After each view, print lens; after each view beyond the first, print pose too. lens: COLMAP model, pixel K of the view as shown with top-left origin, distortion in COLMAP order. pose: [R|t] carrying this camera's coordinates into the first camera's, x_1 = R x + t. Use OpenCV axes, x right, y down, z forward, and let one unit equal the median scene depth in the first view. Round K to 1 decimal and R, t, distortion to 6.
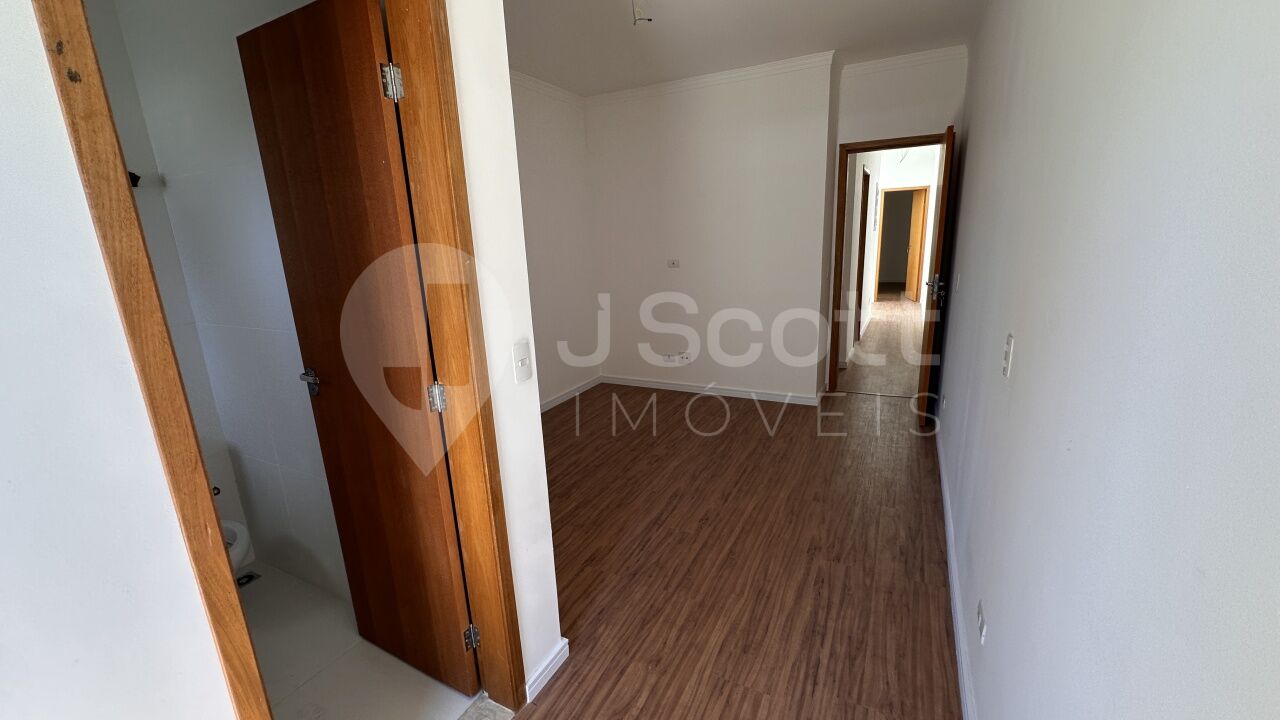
lens RADIAL K [[513.1, 0, 640.0], [0, 513.1, 360.0], [0, 0, 1]] dist [-0.002761, -0.000187]
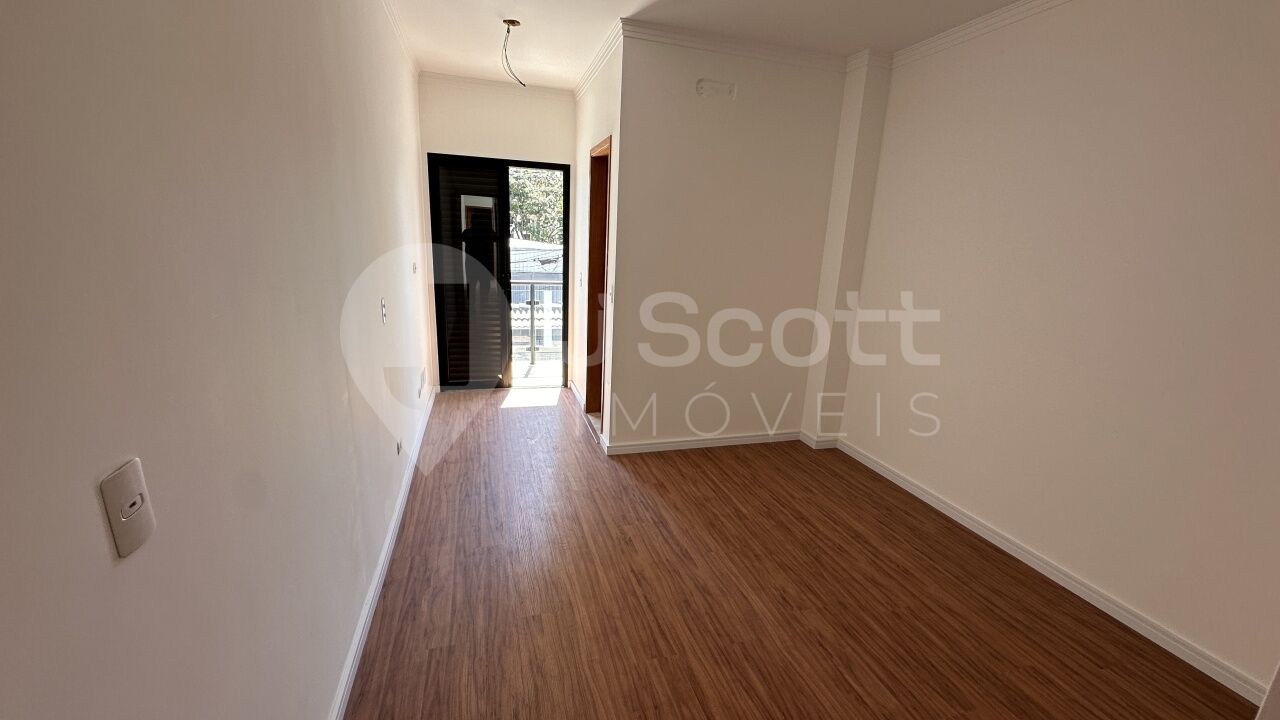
lens RADIAL K [[513.1, 0, 640.0], [0, 513.1, 360.0], [0, 0, 1]] dist [-0.002761, -0.000187]
pose [[-0.720390, 0.167962, -0.672925, 0.726924], [-0.180789, 0.891218, 0.415988, -0.409444], [0.669592, 0.421331, -0.611659, 1.520275]]
